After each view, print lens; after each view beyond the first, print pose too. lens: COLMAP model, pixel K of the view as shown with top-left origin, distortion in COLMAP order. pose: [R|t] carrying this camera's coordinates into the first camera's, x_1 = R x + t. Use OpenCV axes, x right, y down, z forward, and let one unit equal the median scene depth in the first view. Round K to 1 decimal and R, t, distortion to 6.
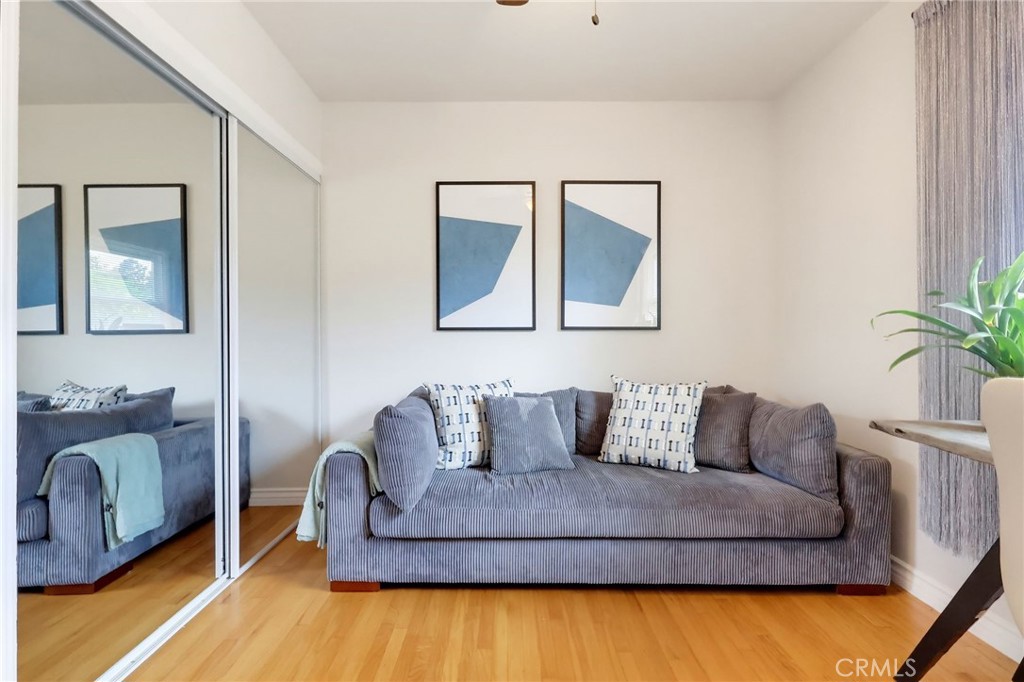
lens RADIAL K [[479.8, 0, 511.5], [0, 479.8, 338.5], [0, 0, 1]] dist [-0.003982, 0.000904]
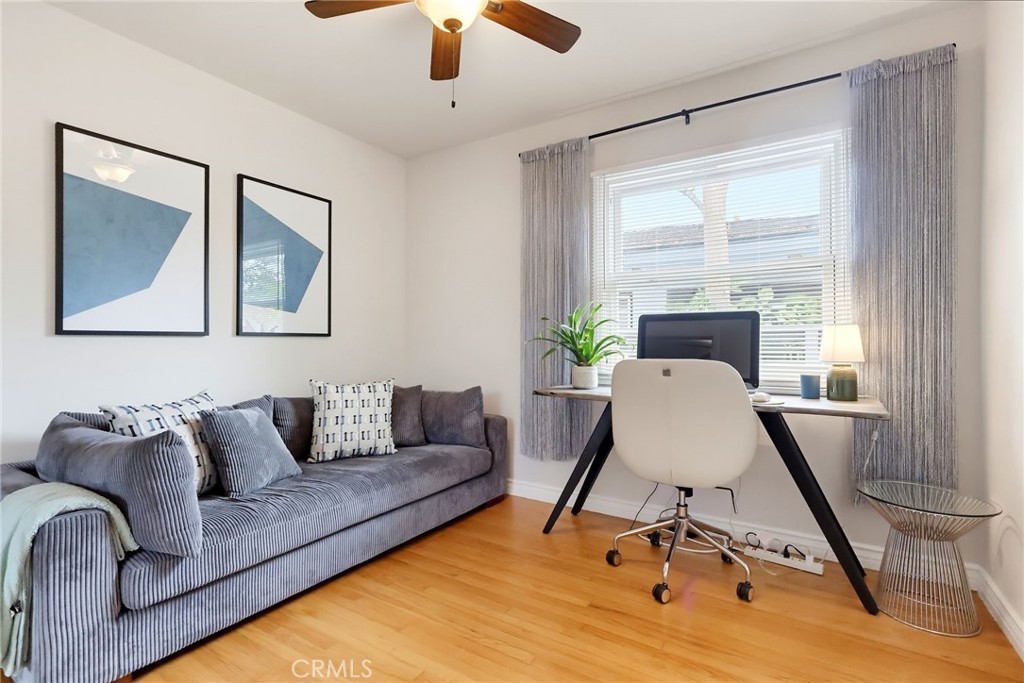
lens RADIAL K [[479.8, 0, 513.1], [0, 479.8, 342.4], [0, 0, 1]] dist [-0.003982, 0.000904]
pose [[0.532181, -0.001297, 0.846630, -0.495815], [0.004110, 0.999991, -0.001052, -0.001874], [-0.846621, 0.004039, 0.532182, 0.082166]]
